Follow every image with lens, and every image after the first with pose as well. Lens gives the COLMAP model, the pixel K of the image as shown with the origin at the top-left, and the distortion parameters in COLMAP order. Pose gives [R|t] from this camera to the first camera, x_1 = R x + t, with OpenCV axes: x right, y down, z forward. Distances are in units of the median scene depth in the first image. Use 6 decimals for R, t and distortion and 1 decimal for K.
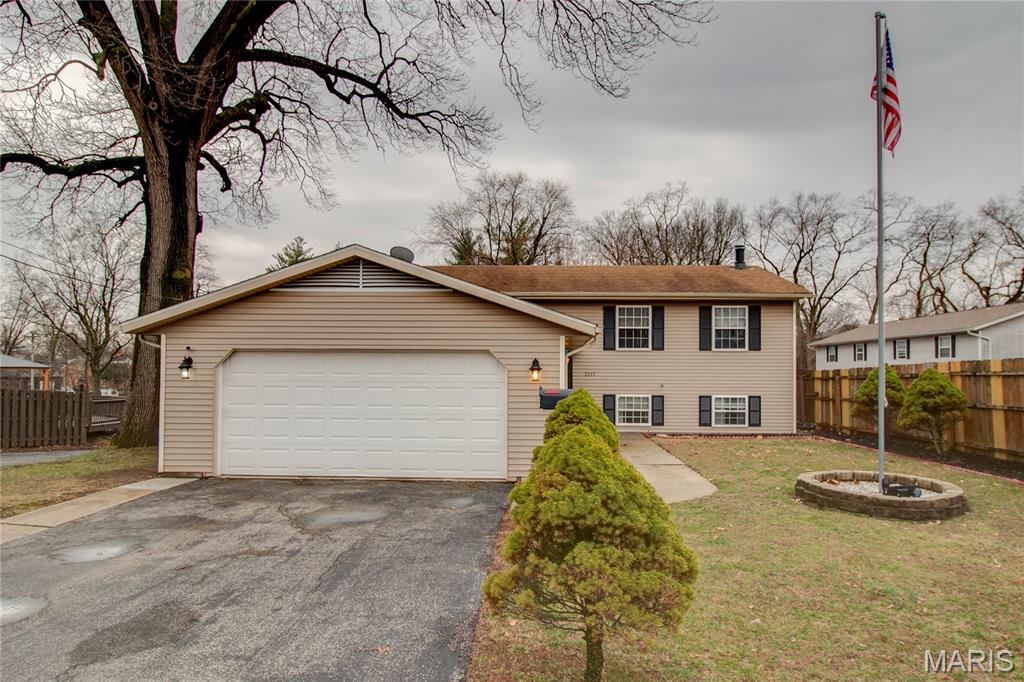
lens RADIAL K [[594.8, 0, 521.6], [0, 594.8, 369.6], [0, 0, 1]] dist [0.003669, -0.017439]
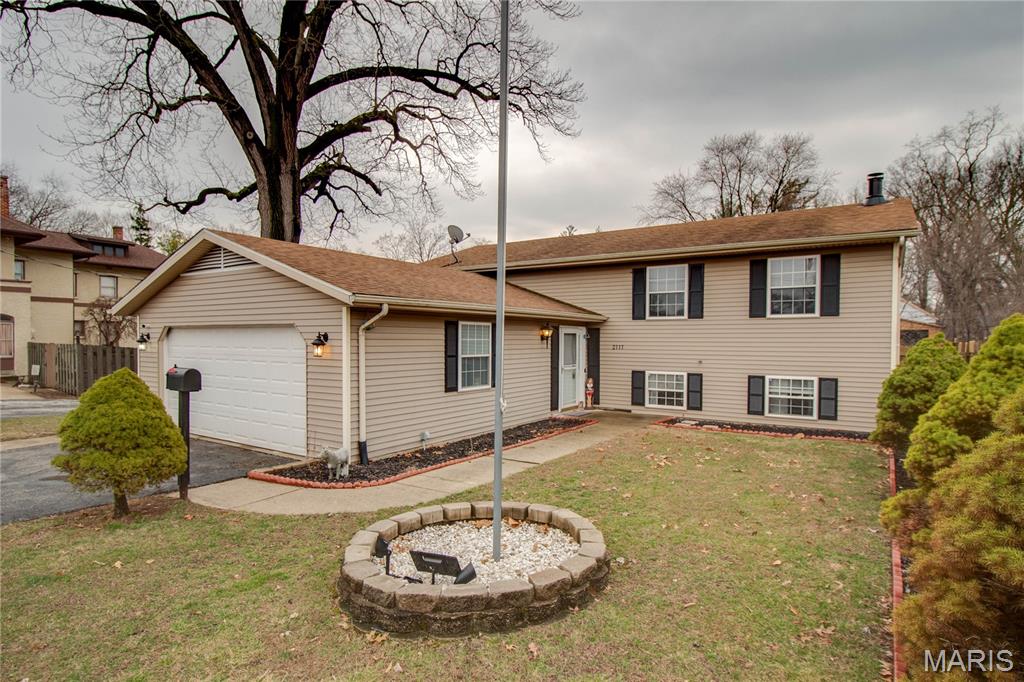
lens RADIAL K [[533.9, 0, 503.7], [0, 533.9, 353.9], [0, 0, 1]] dist [0.004418, -0.016665]
pose [[0.862575, 0.012587, -0.505772, 0.373864], [0.001482, 0.999623, 0.027404, -0.004102], [0.505926, -0.024387, 0.862232, 0.231870]]
